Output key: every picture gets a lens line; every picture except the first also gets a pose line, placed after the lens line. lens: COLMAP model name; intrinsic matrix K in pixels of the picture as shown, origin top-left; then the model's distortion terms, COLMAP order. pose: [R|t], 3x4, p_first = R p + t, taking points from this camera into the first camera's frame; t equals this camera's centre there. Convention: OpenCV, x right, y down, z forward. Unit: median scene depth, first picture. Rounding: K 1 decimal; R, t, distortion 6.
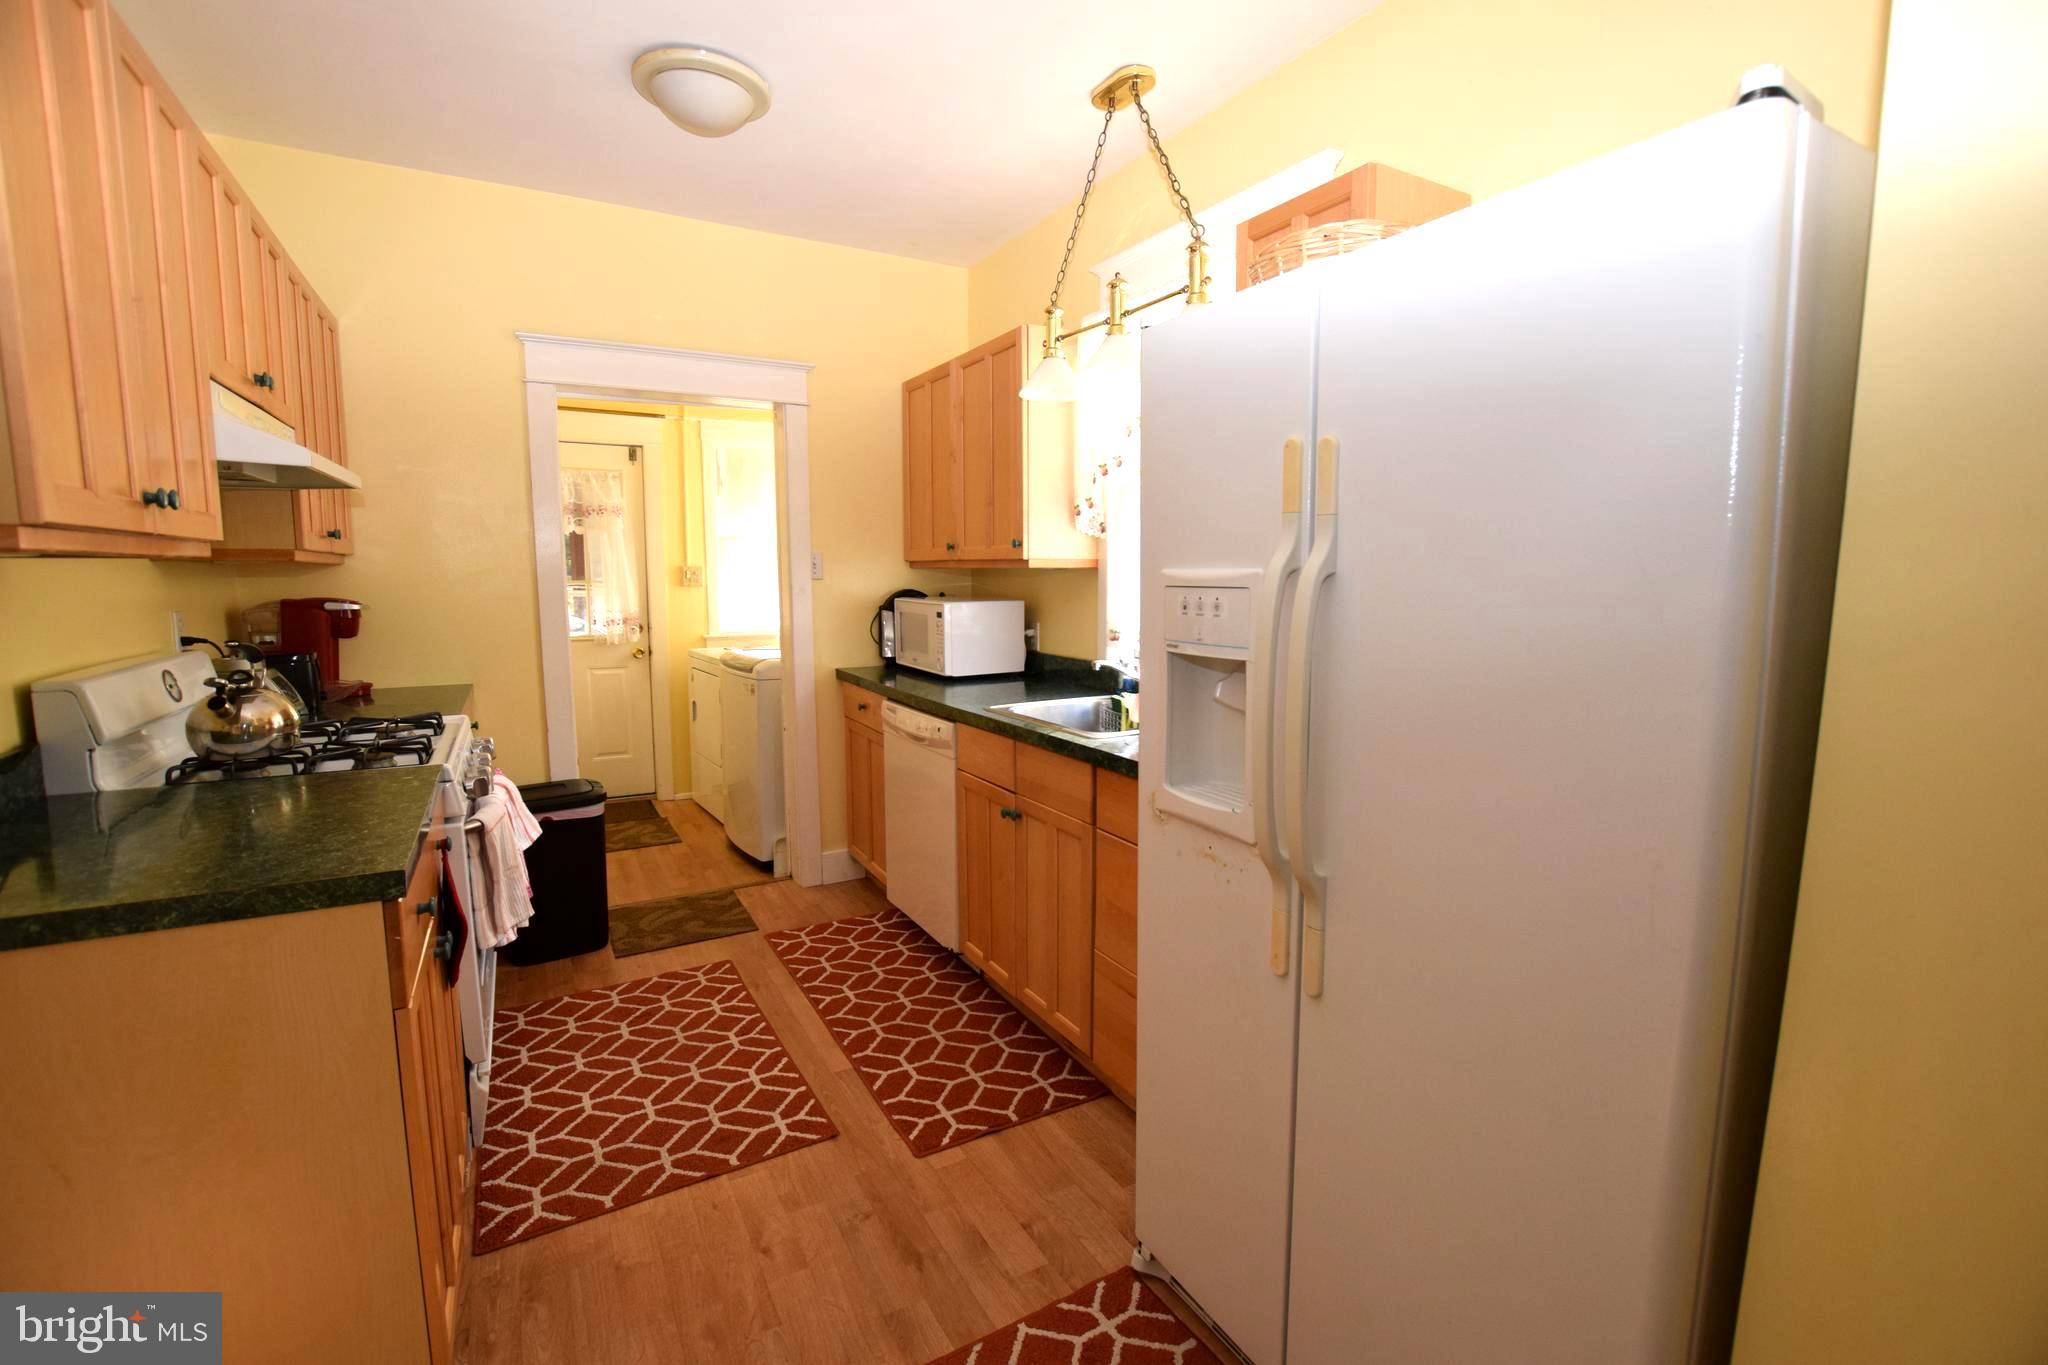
lens RADIAL K [[899.0, 0, 1029.4], [0, 899.0, 685.7], [0, 0, 1]] dist [-0.032697, 0.003035]
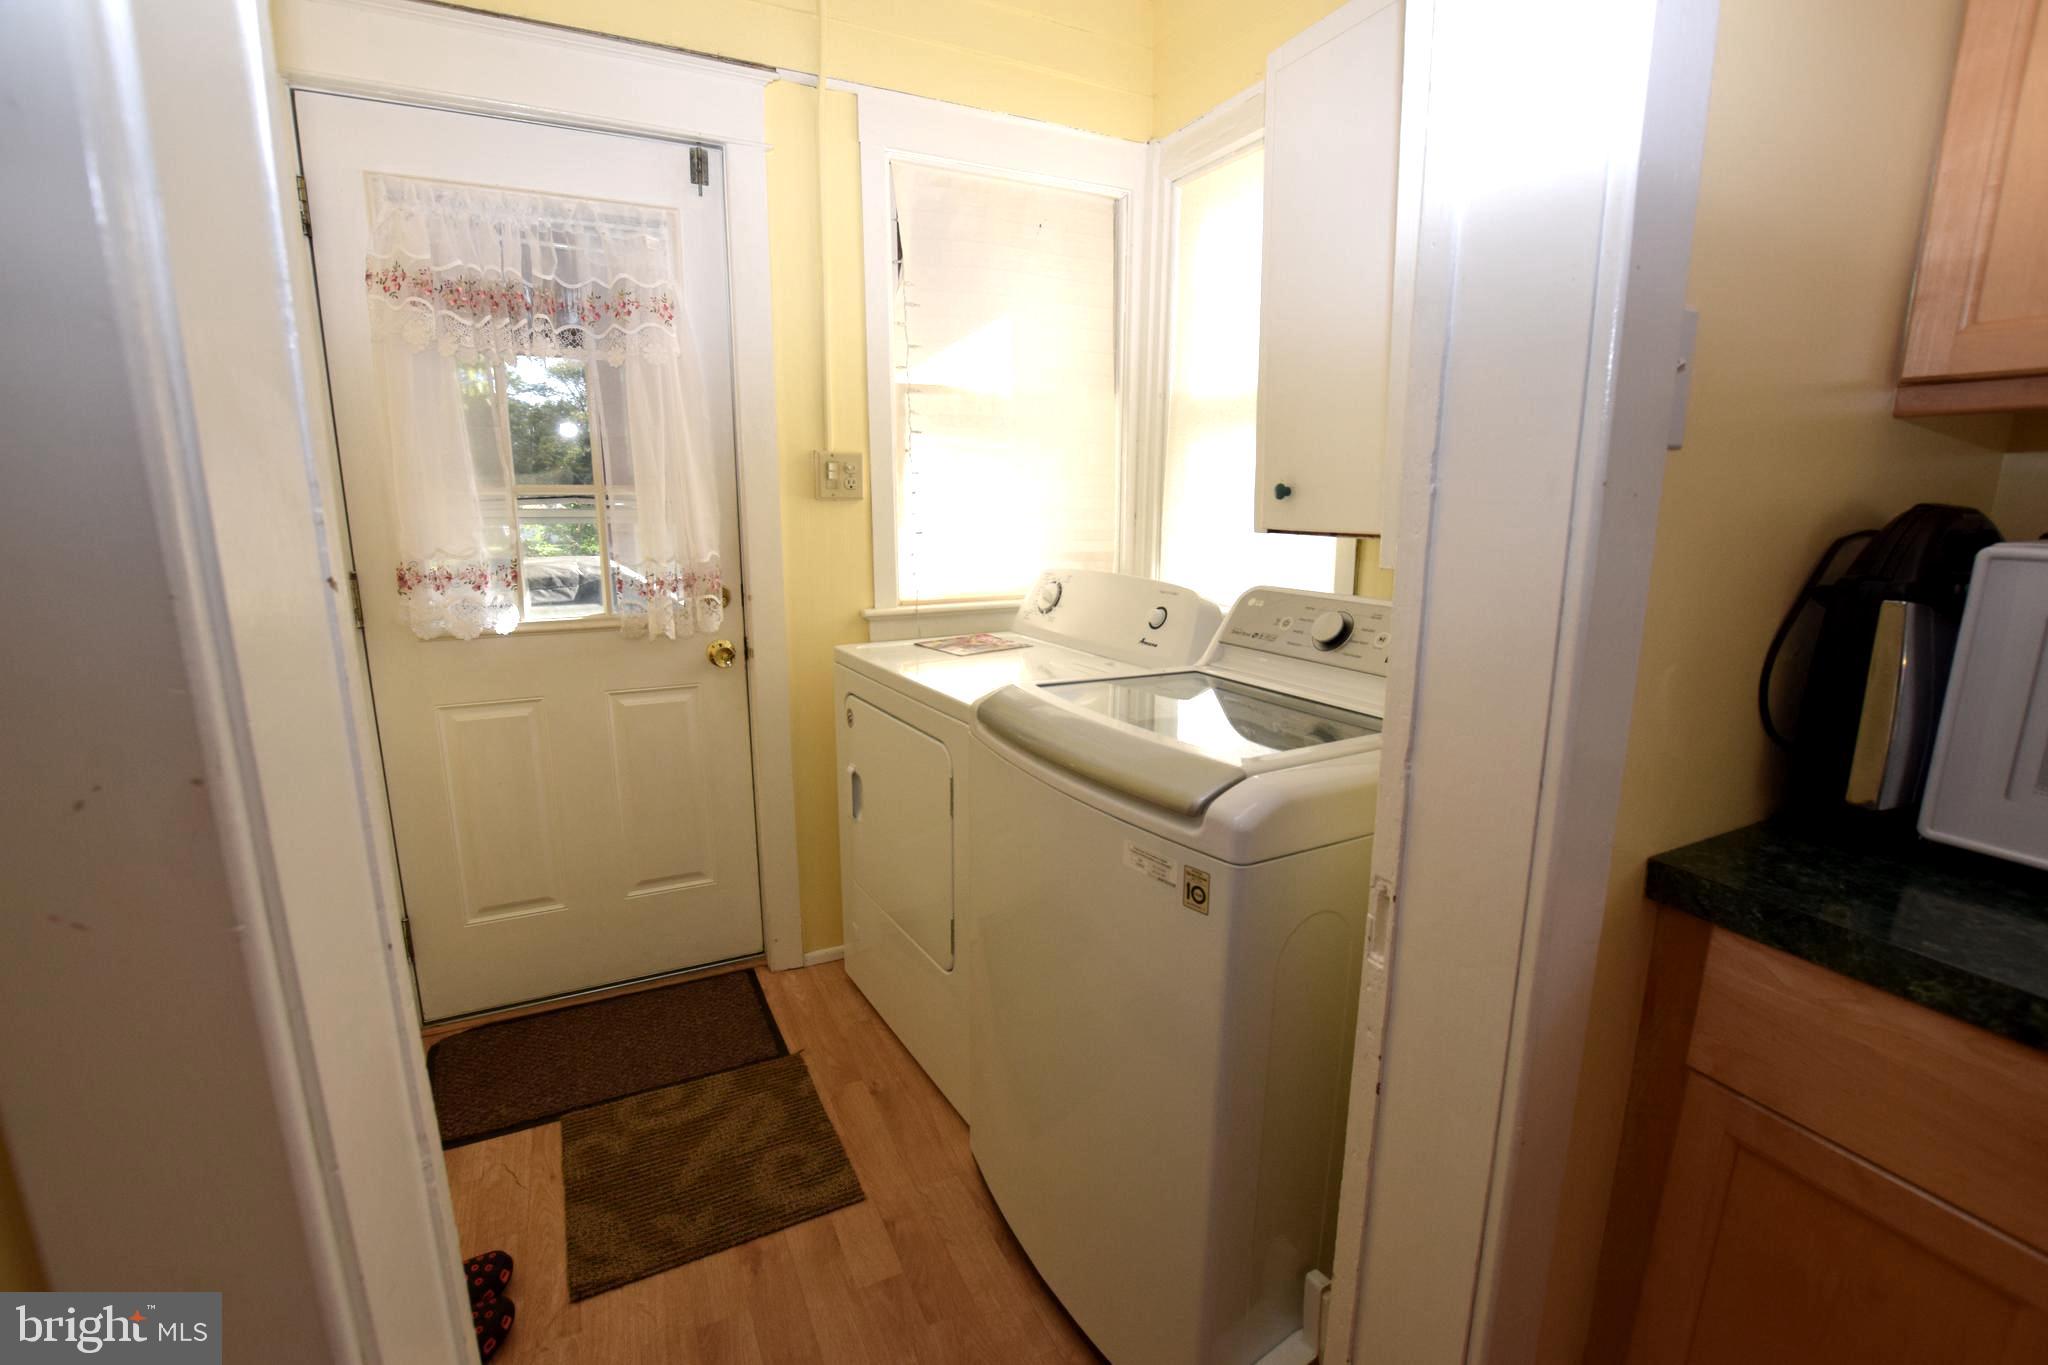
lens RADIAL K [[899.0, 0, 1034.9], [0, 899.0, 689.9], [0, 0, 1]] dist [-0.032697, 0.003035]
pose [[0.998899, 0.009472, -0.045942, -0.557309], [-0.005479, 0.996256, 0.086276, -0.121977], [0.046587, -0.085929, 0.995211, 1.201894]]
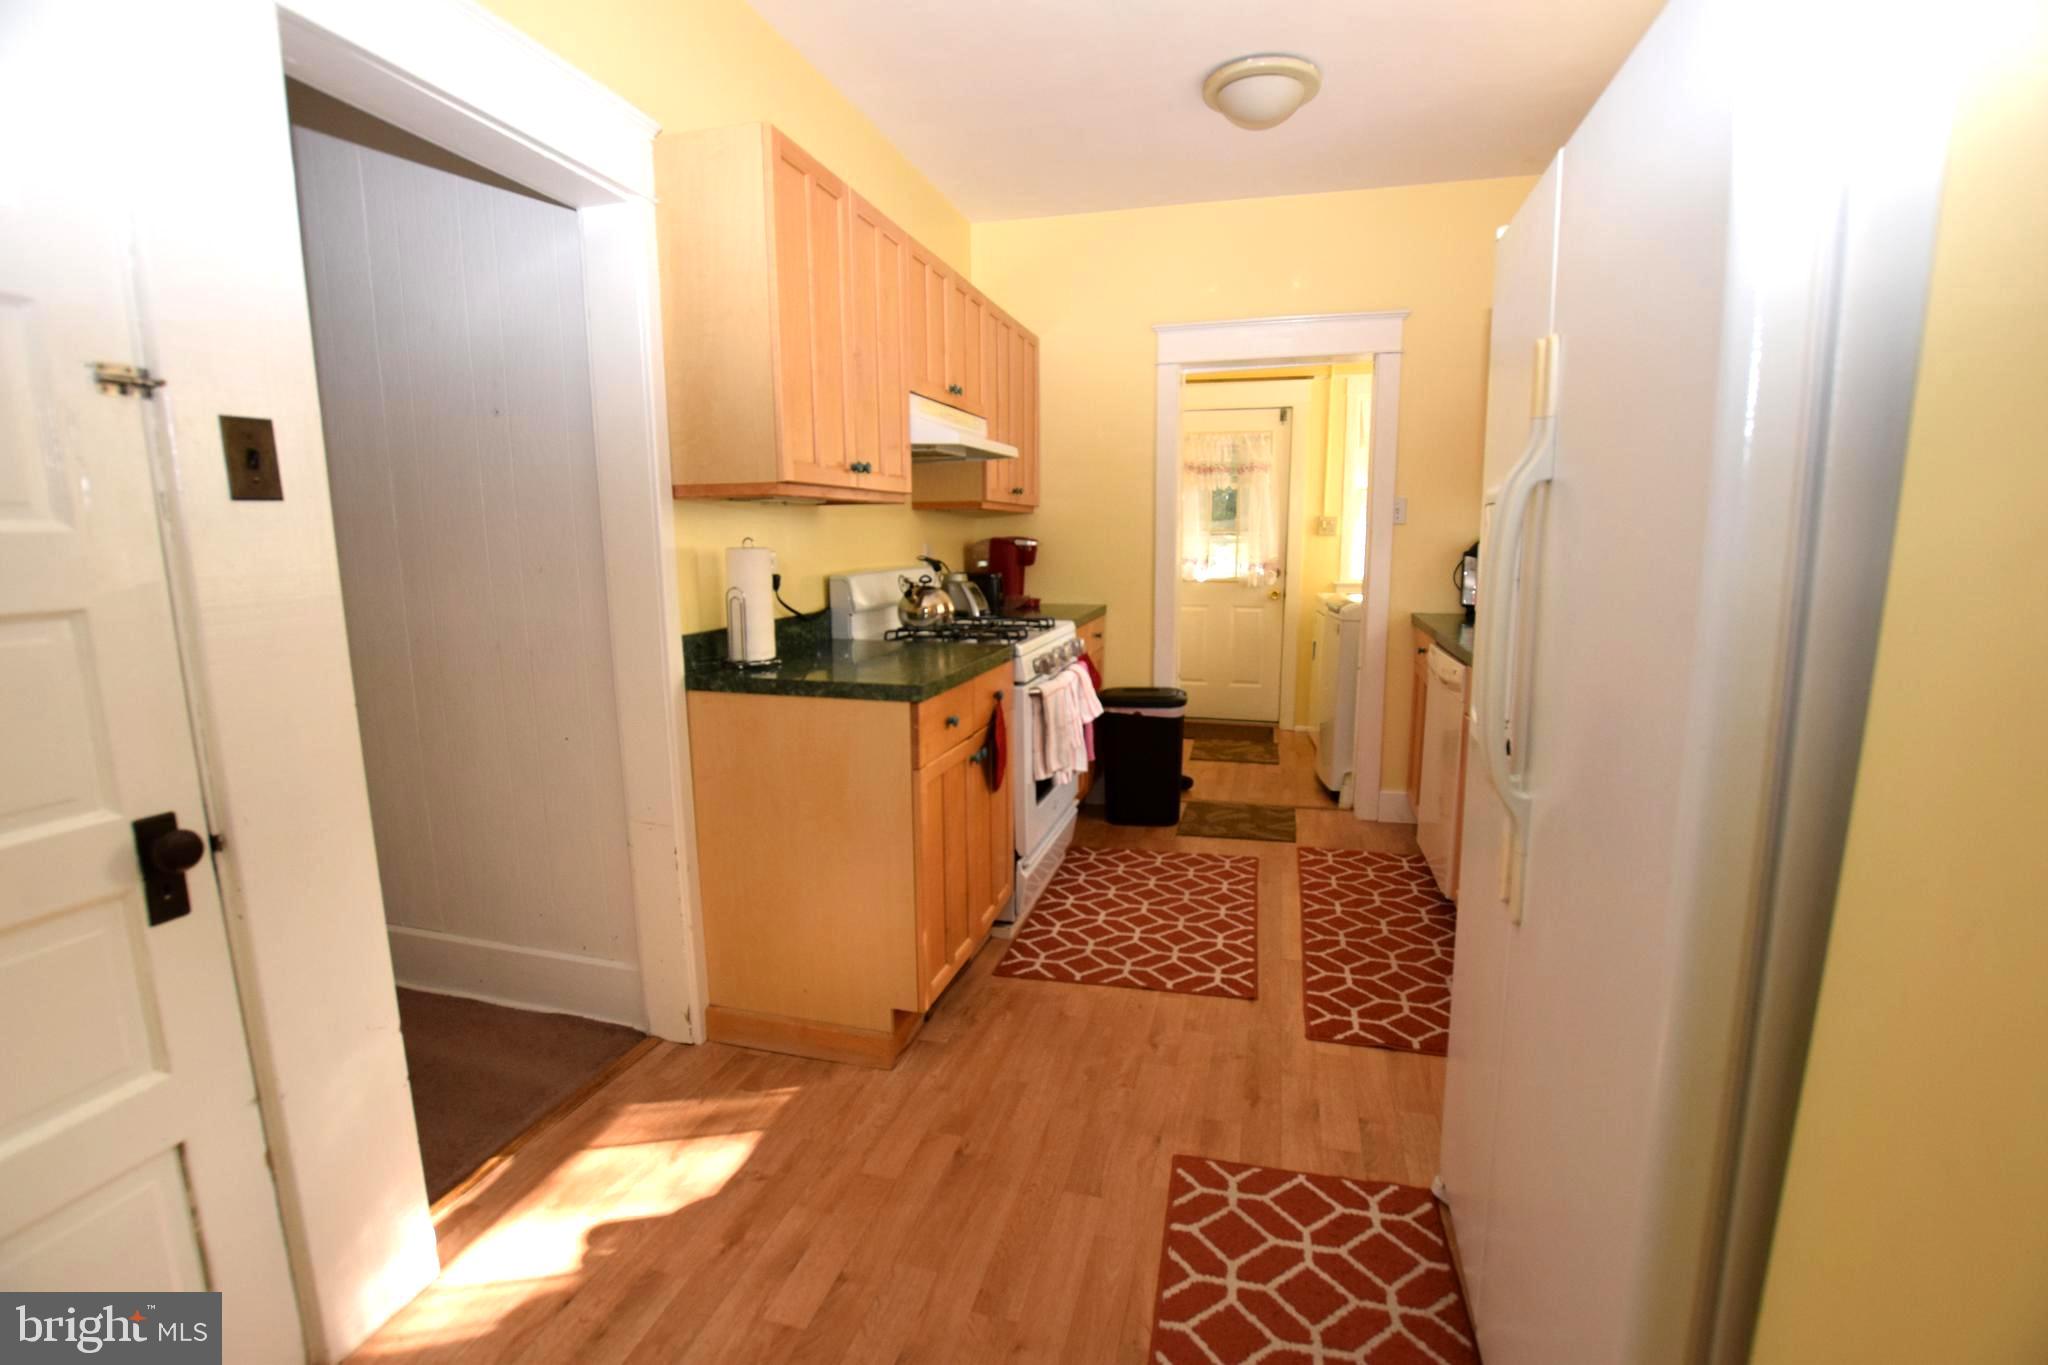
lens RADIAL K [[899.0, 0, 1030.5], [0, 899.0, 684.1], [0, 0, 1]] dist [-0.032697, 0.003035]
pose [[0.708837, 0.109909, -0.696757, 0.293935], [-0.080231, 0.993938, 0.075165, 0.029818], [0.700795, 0.002622, 0.713358, -0.028306]]
